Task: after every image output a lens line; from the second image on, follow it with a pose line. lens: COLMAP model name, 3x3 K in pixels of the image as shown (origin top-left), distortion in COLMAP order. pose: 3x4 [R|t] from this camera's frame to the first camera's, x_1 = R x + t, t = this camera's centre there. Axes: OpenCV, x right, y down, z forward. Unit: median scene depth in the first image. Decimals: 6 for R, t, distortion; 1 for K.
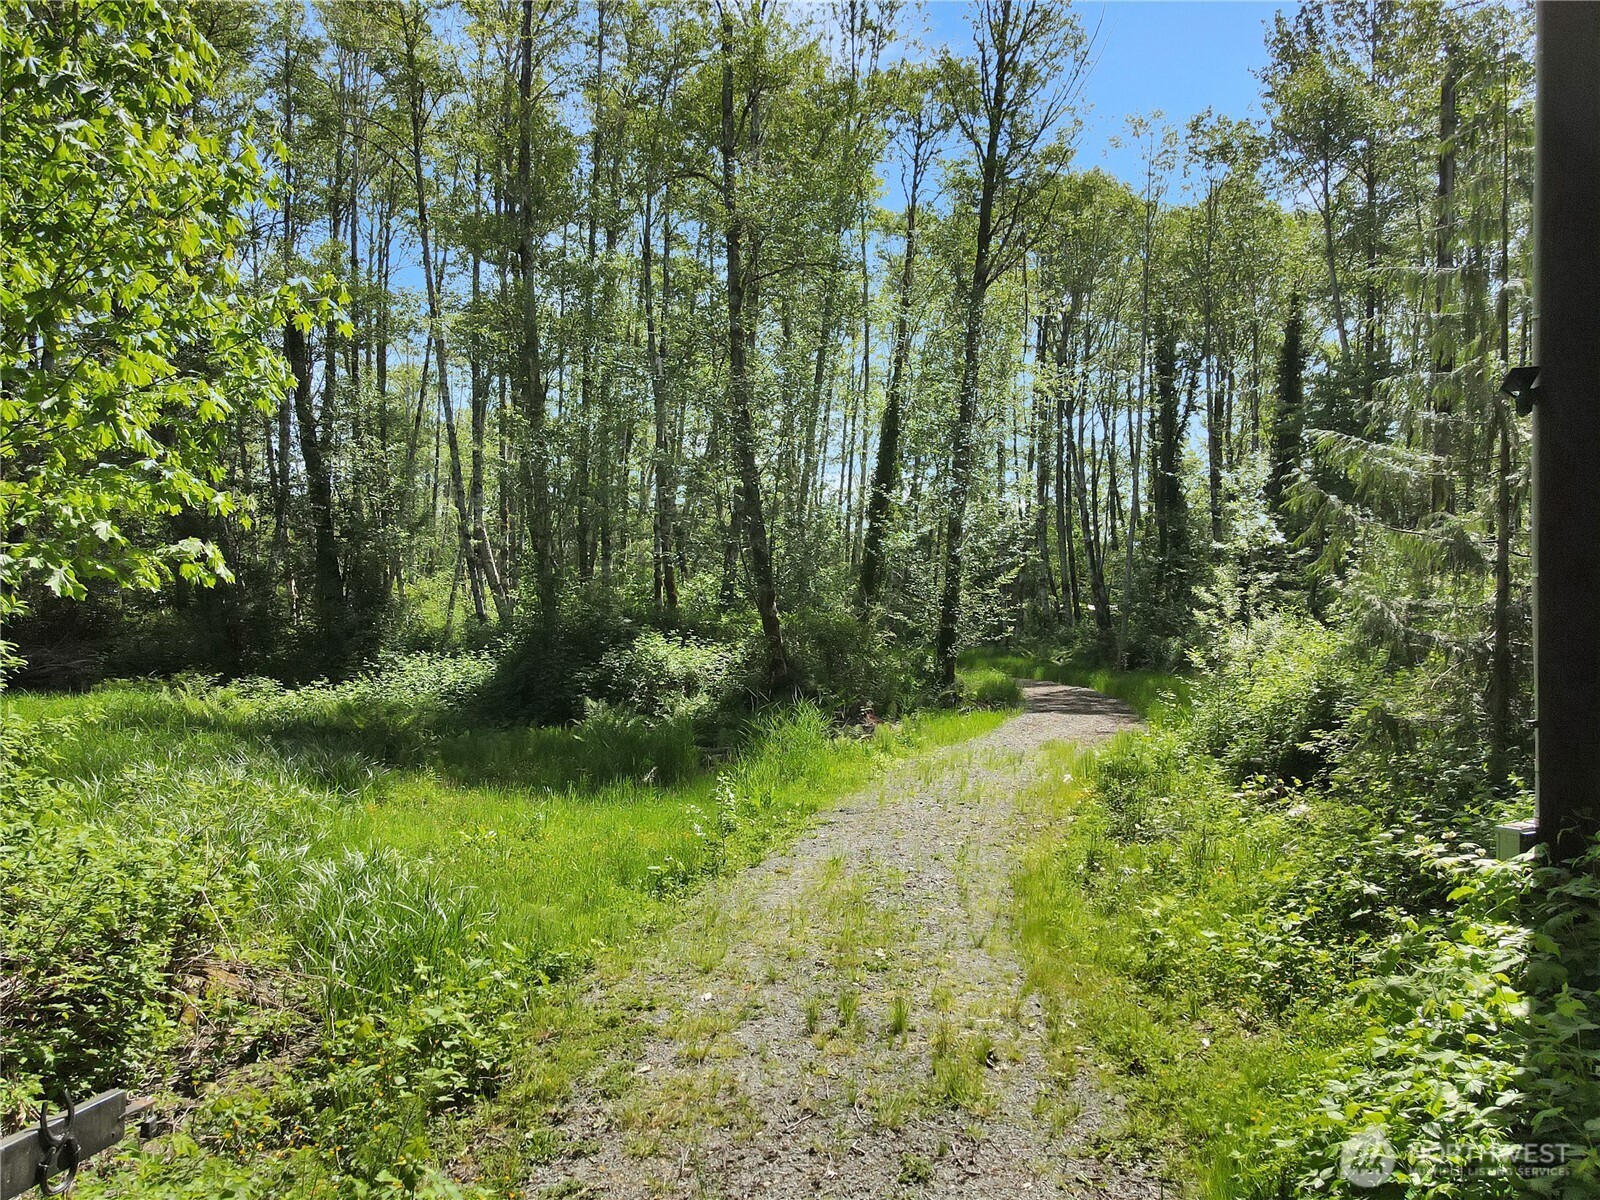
lens RADIAL K [[1118.6, 0, 757.5], [0, 1118.6, 675.9], [0, 0, 1]] dist [0.026550, 0.000094]
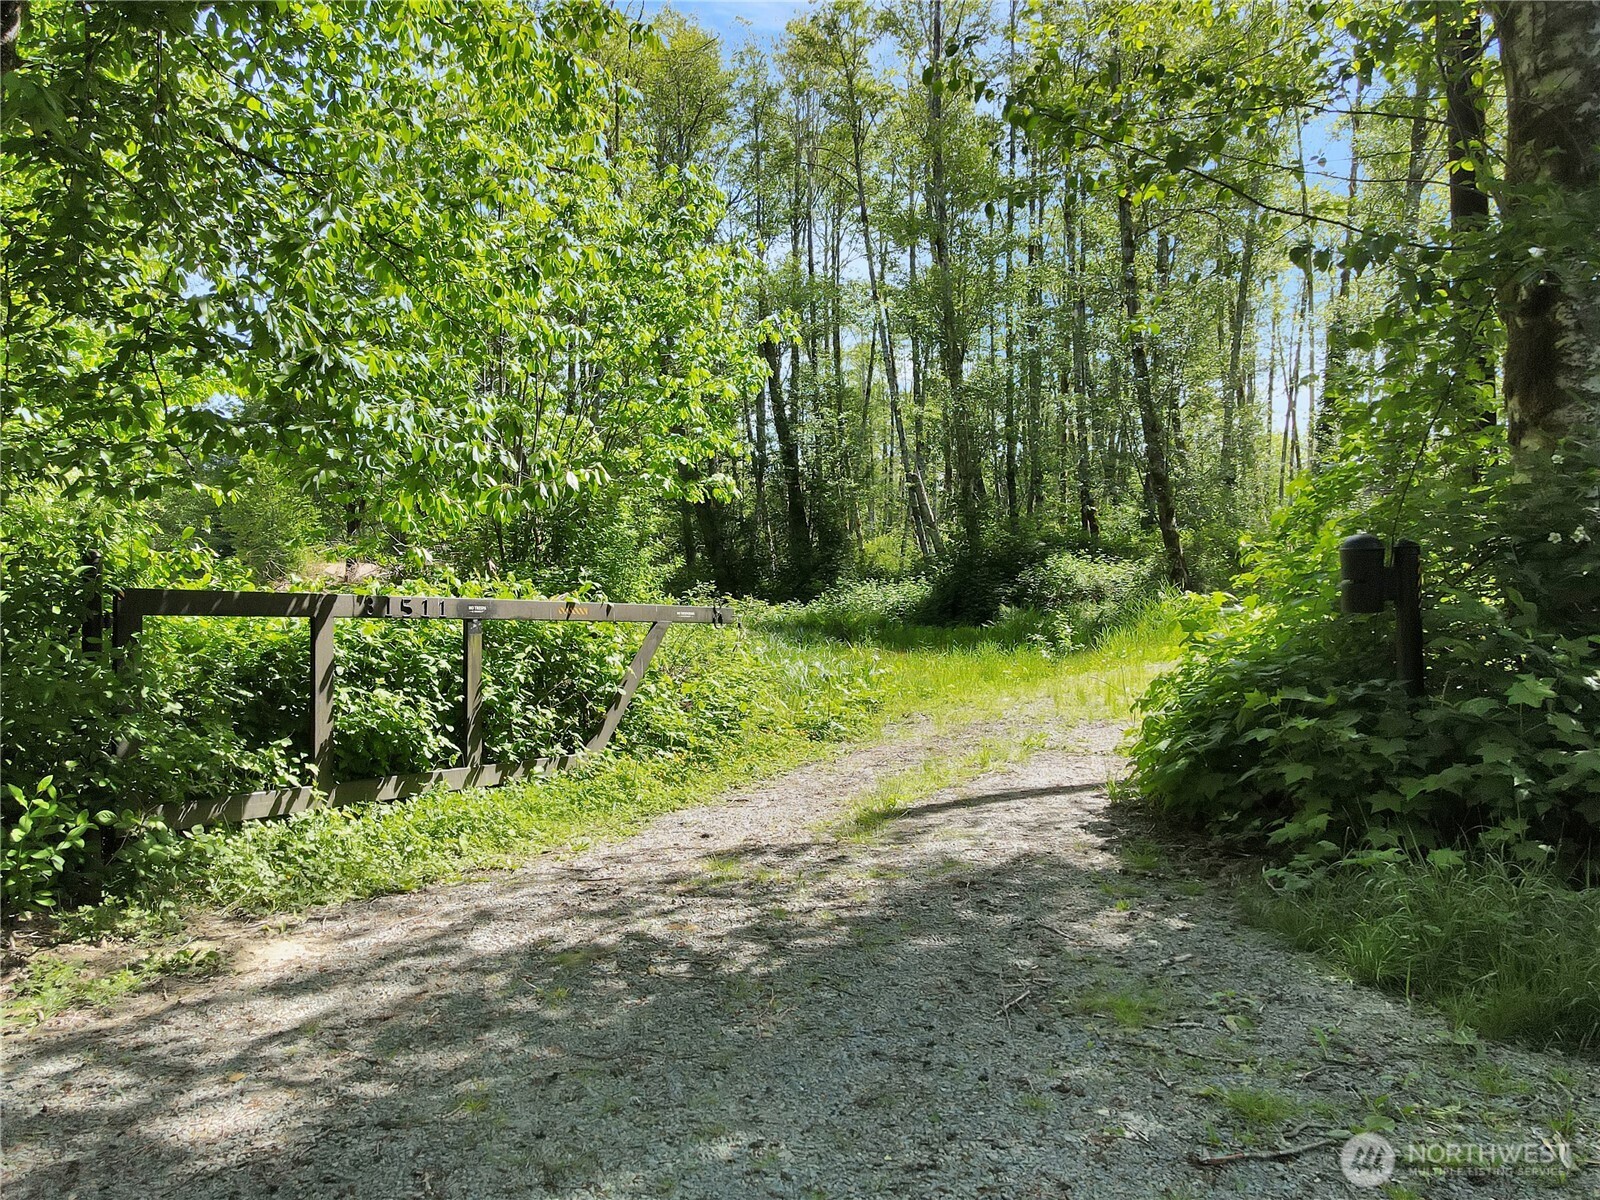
lens RADIAL K [[1101.9, 0, 800.0], [0, 1101.9, 600.0], [0, 0, 1]] dist [-0.000336, 0.000783]
pose [[0.932244, -0.045343, -0.358979, 0.046464], [0.036185, 0.998826, -0.032191, 0.029913], [0.360017, 0.017020, 0.932790, -0.117176]]
